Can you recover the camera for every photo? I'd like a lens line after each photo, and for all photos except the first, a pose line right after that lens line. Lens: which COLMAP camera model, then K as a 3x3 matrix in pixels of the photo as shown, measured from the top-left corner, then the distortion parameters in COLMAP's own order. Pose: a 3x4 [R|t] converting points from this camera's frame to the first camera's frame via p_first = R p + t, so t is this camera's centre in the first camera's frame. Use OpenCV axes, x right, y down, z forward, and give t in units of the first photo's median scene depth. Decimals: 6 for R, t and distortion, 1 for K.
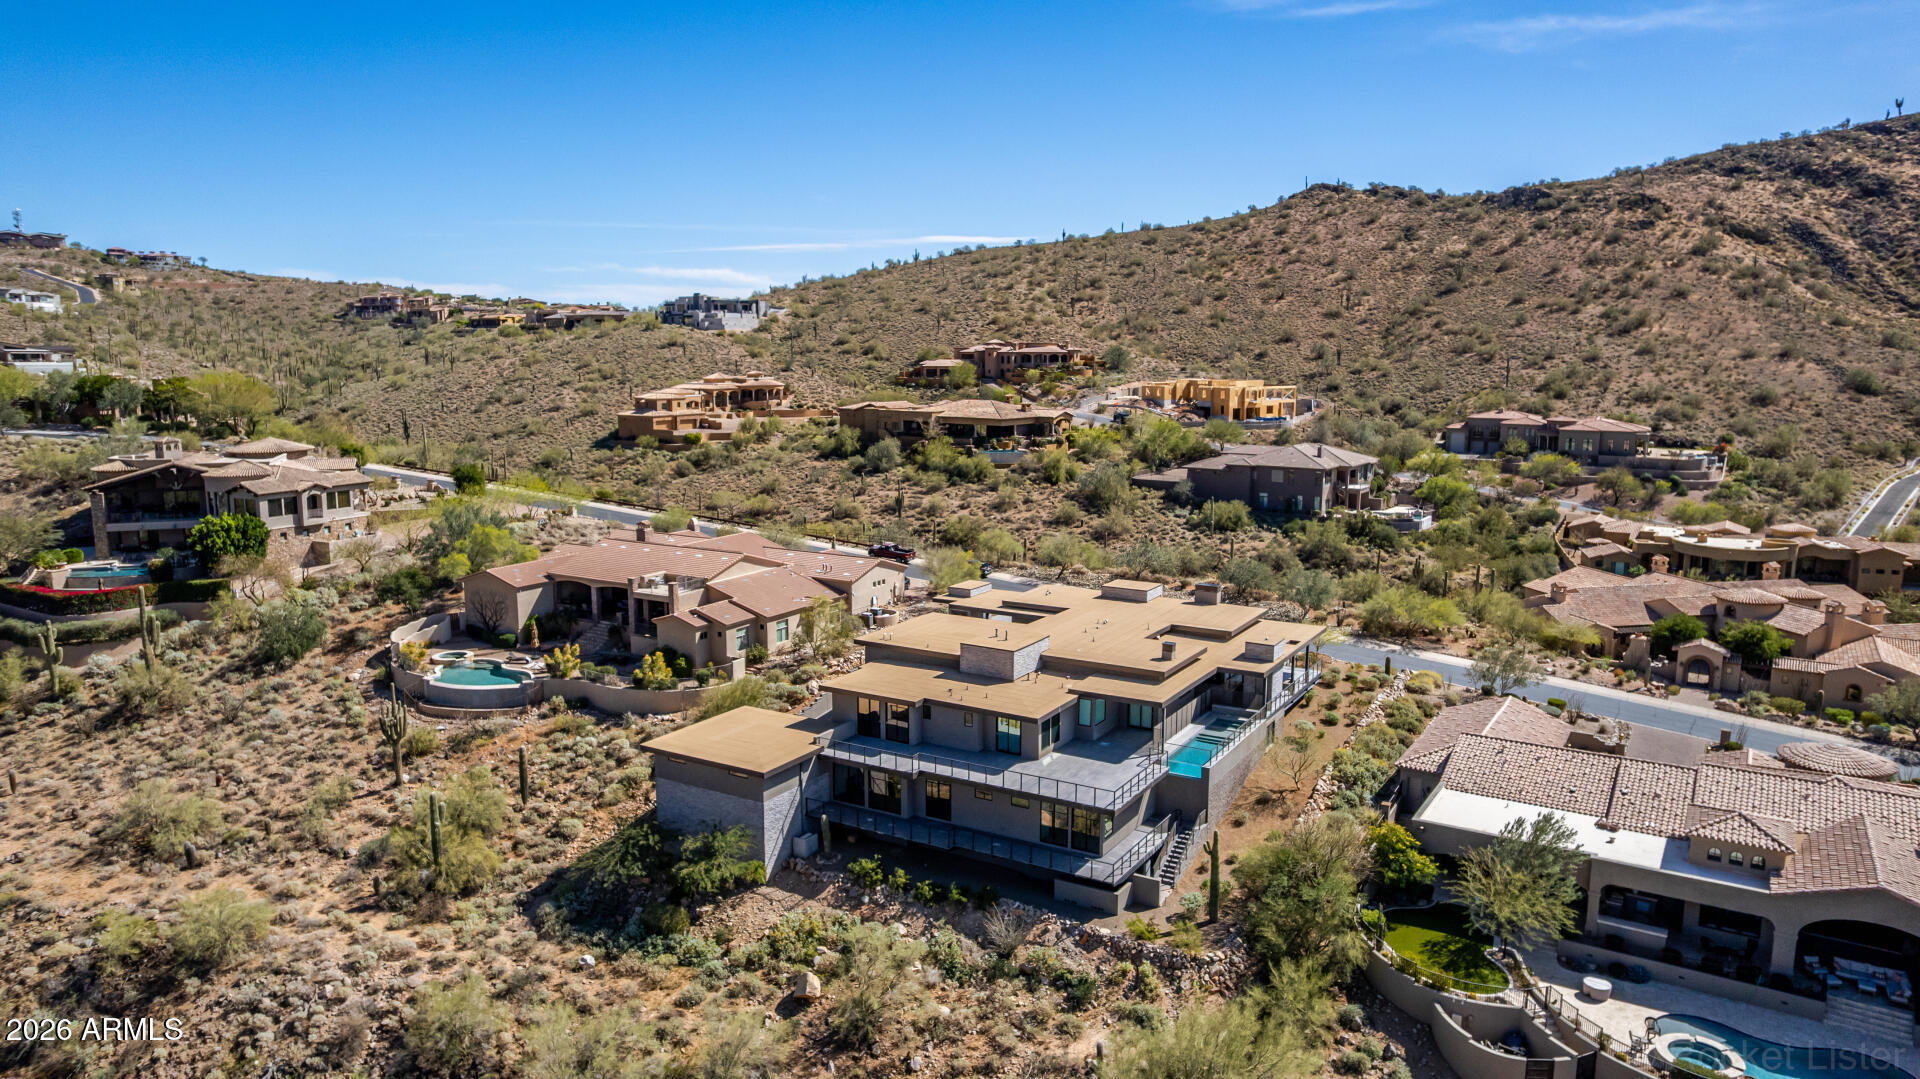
lens RADIAL K [[1256.2, 0, 960.0], [0, 1256.2, 539.5], [0, 0, 1]] dist [-0.087116, 0.086685]
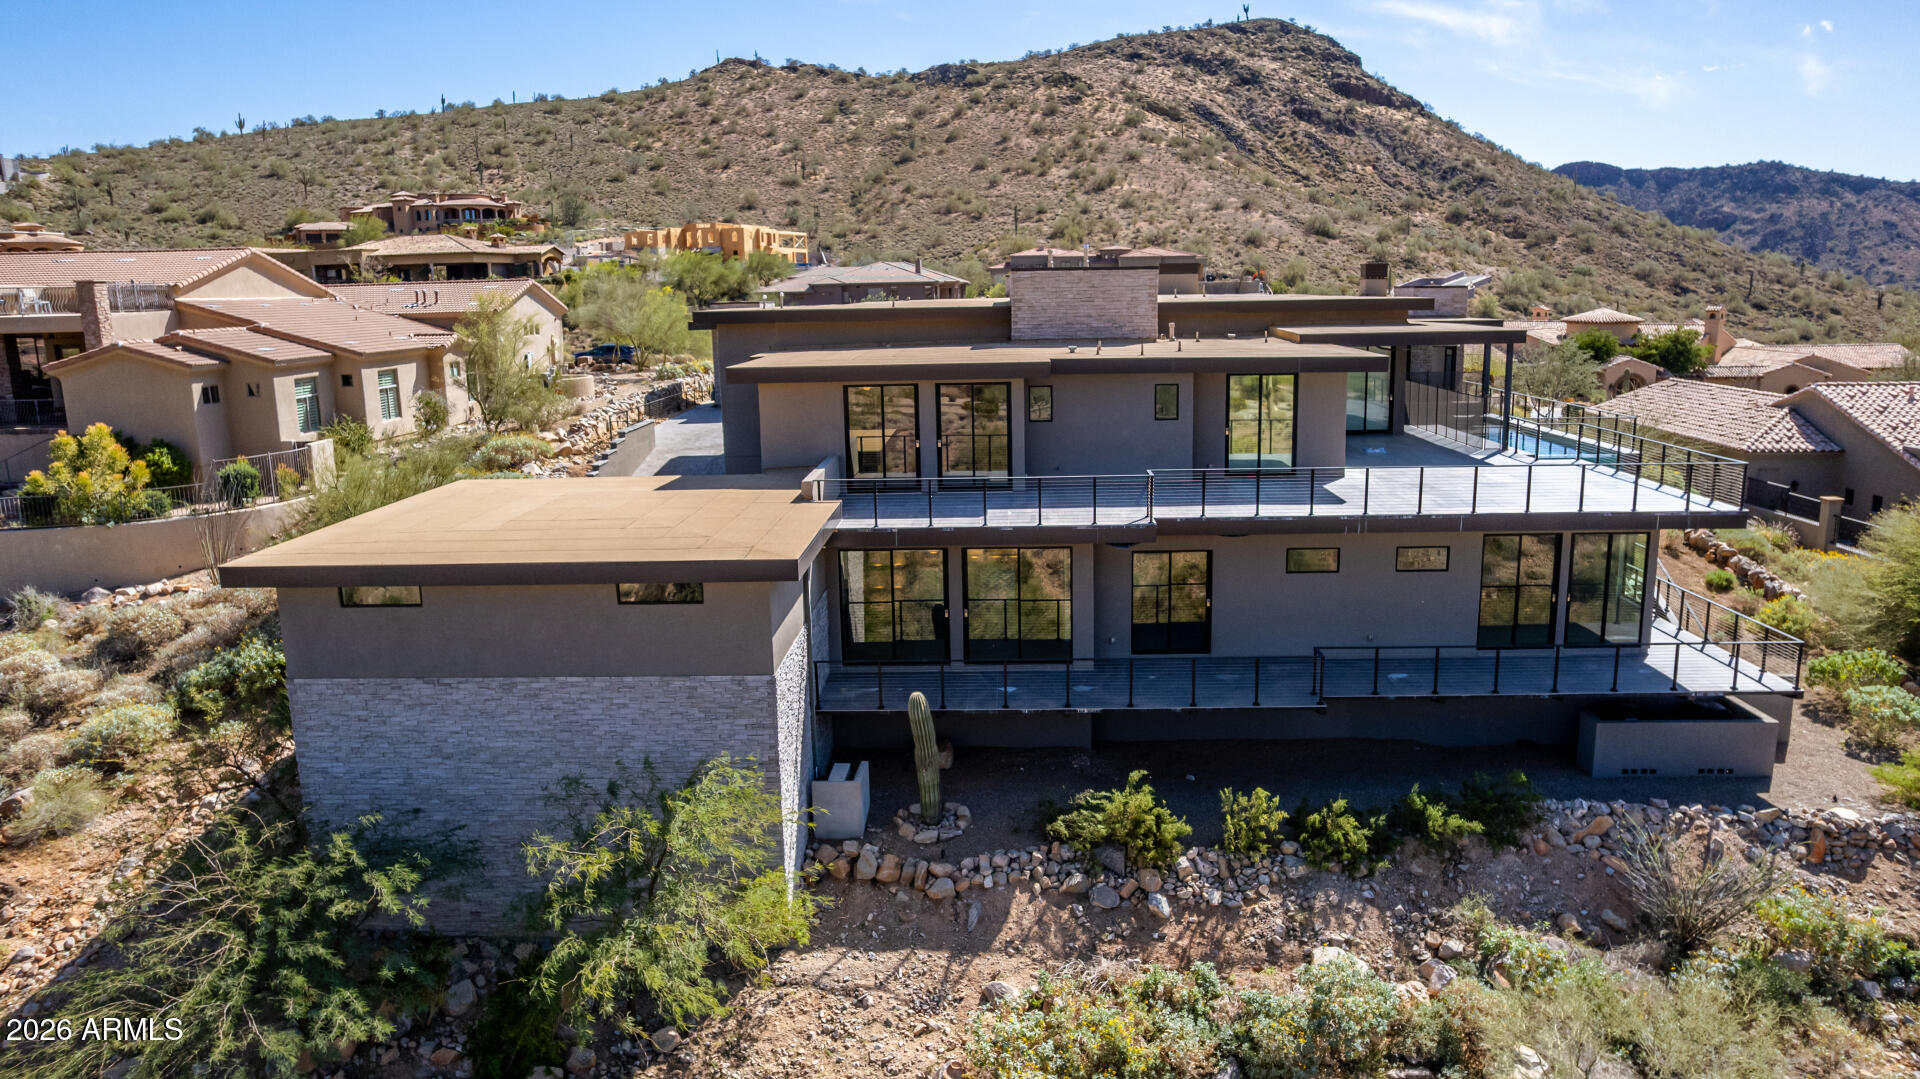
lens RADIAL K [[1293.5, 0, 975.0], [0, 1293.5, 541.3], [0, 0, 1]] dist [-0.068222, 0.060552]
pose [[0.875556, -0.112811, 0.469761, -0.047030], [0.094905, 0.993572, 0.061715, 0.030625], [-0.473703, -0.009453, 0.880634, 0.131640]]
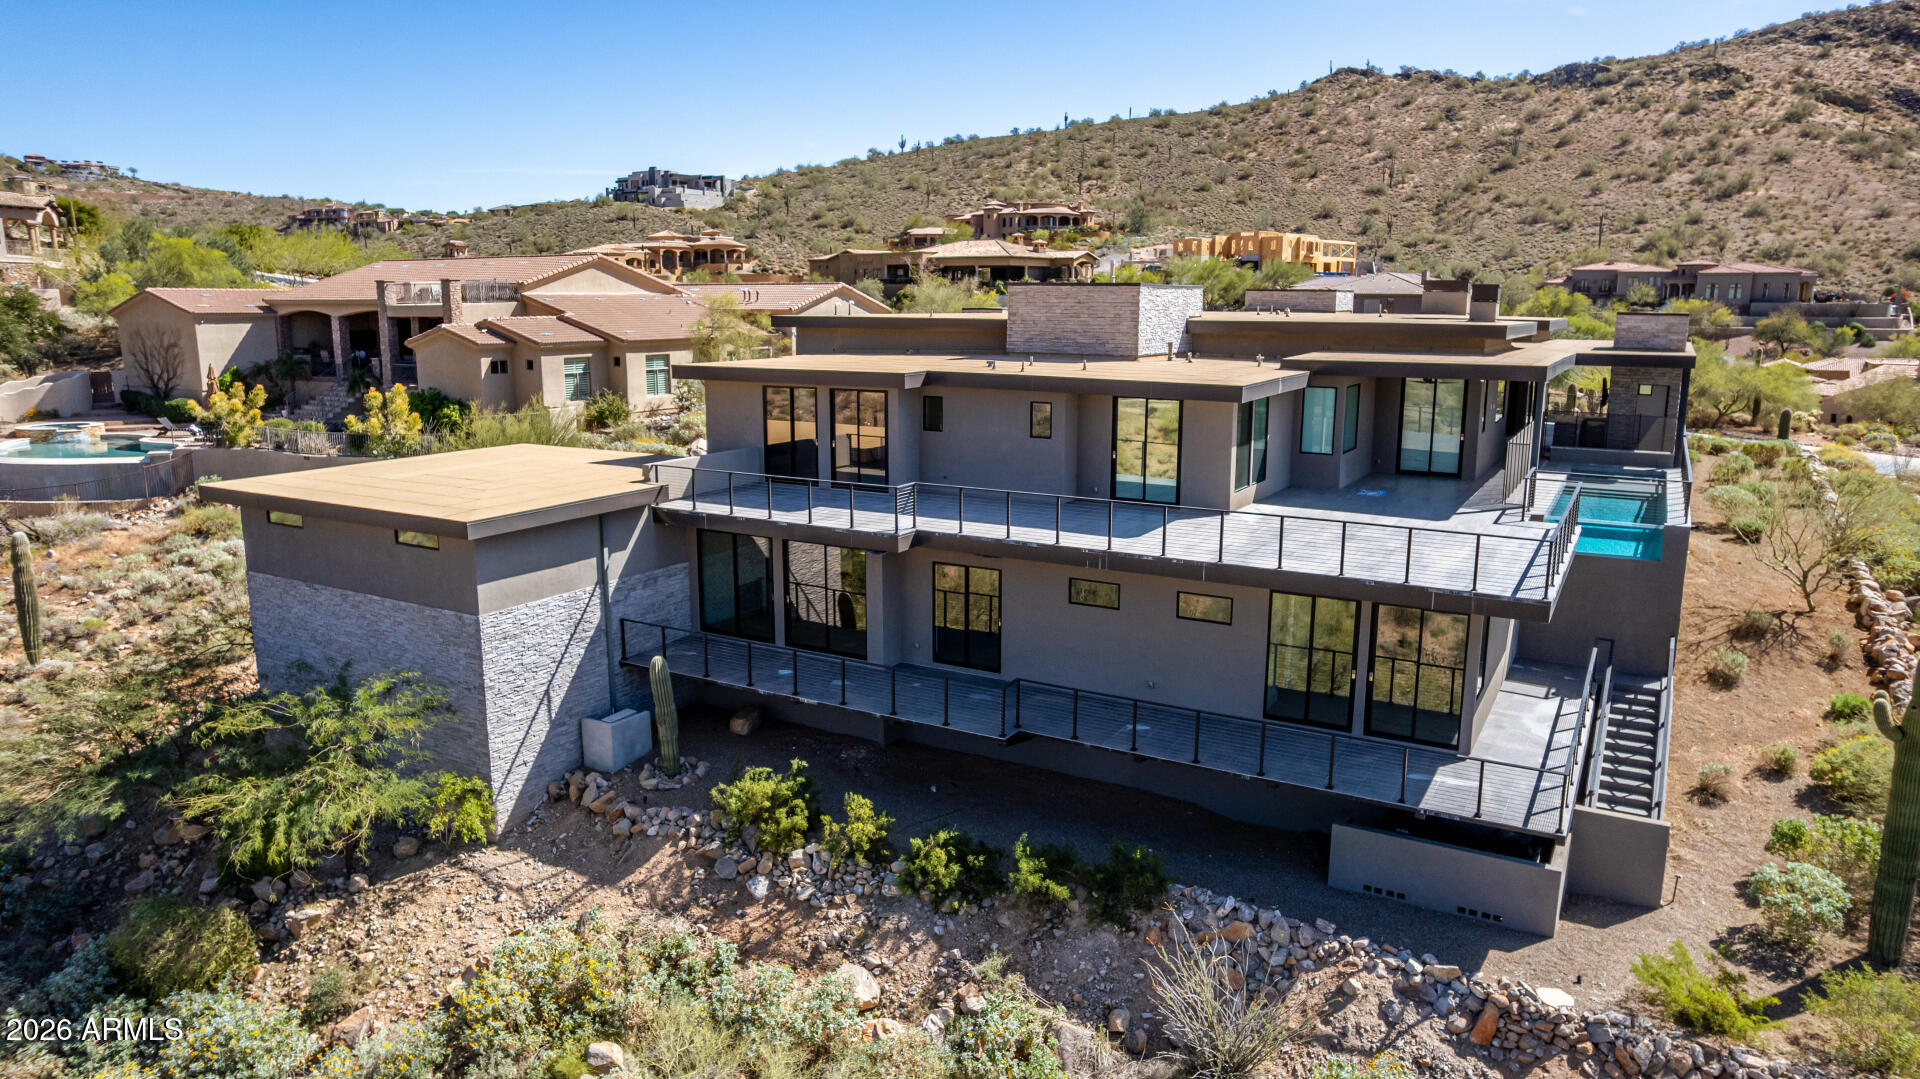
lens RADIAL K [[1256.2, 0, 960.0], [0, 1256.2, 539.5], [0, 0, 1]] dist [-0.087116, 0.086685]
pose [[0.999945, -0.001989, 0.010288, -0.004370], [0.001587, 0.999241, 0.038933, 0.032479], [-0.010358, -0.038915, 0.999189, 0.119274]]
